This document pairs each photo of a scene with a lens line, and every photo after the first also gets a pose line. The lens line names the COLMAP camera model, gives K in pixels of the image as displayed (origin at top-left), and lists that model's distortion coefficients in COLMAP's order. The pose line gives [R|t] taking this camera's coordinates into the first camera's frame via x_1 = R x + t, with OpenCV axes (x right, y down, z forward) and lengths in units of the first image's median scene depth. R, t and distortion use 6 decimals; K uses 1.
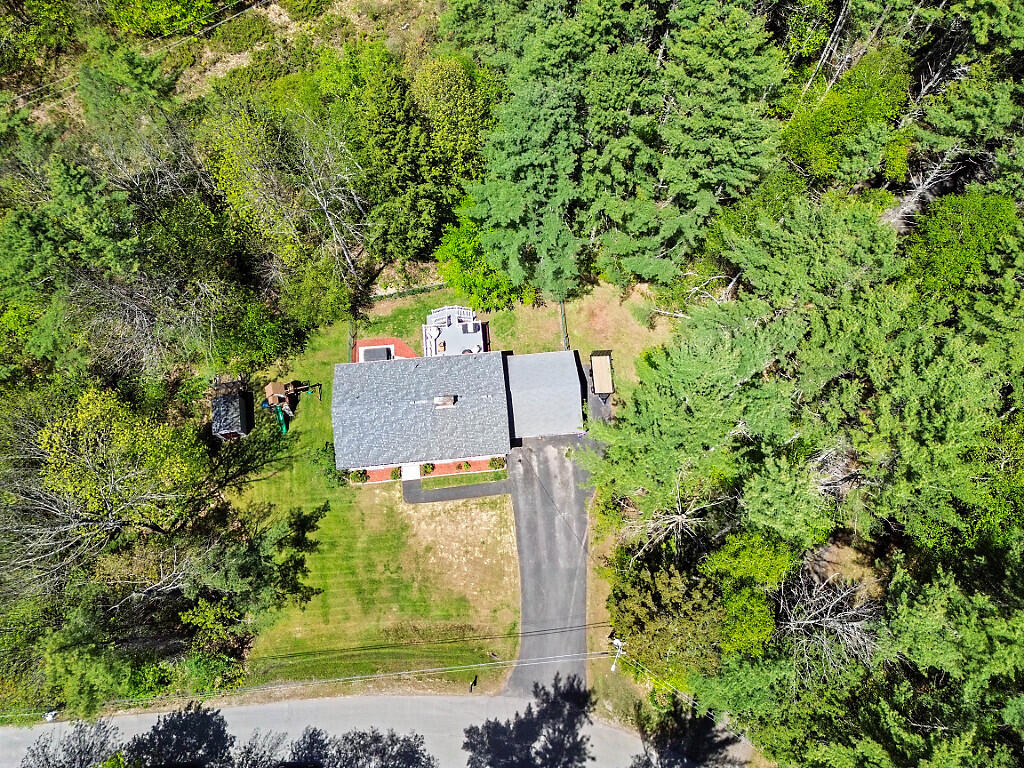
lens RADIAL K [[724.7, 0, 509.3], [0, 724.7, 379.3], [0, 0, 1]] dist [0.047155, -0.031020]
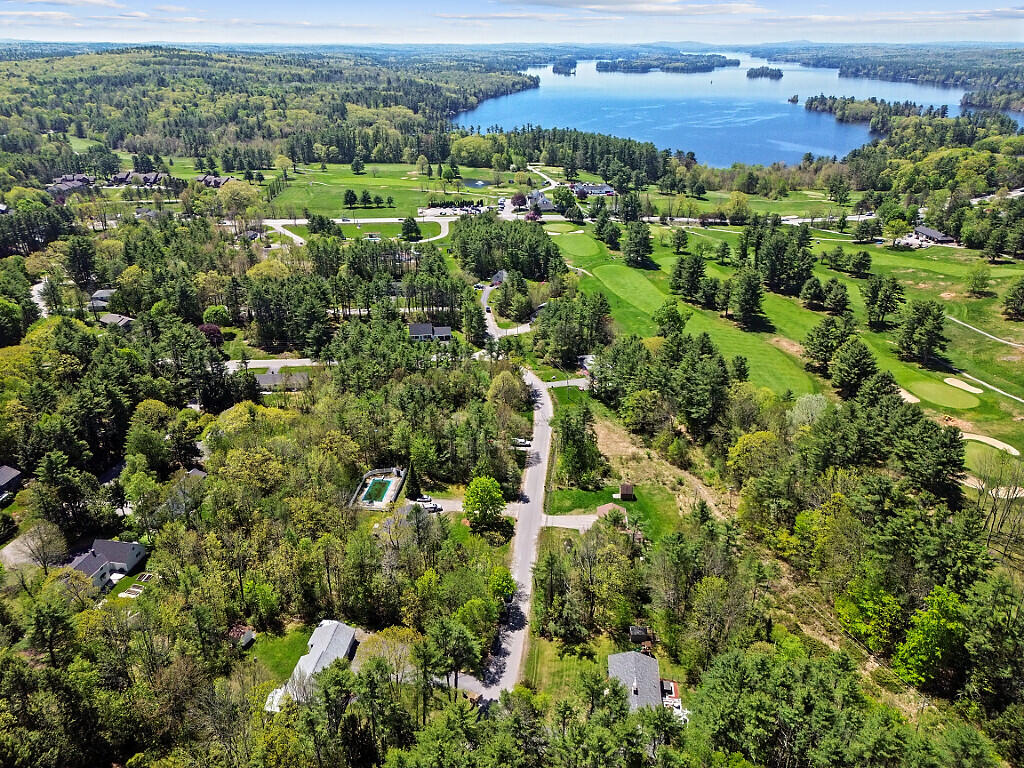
lens RADIAL K [[724.7, 0, 512.5], [0, 724.7, 378.3], [0, 0, 1]] dist [0.047155, -0.031020]
pose [[-0.198591, 0.408914, -0.890703, 1.497908], [-0.927213, 0.216069, 0.305926, -0.483244], [0.317551, 0.886625, 0.336241, -0.664727]]
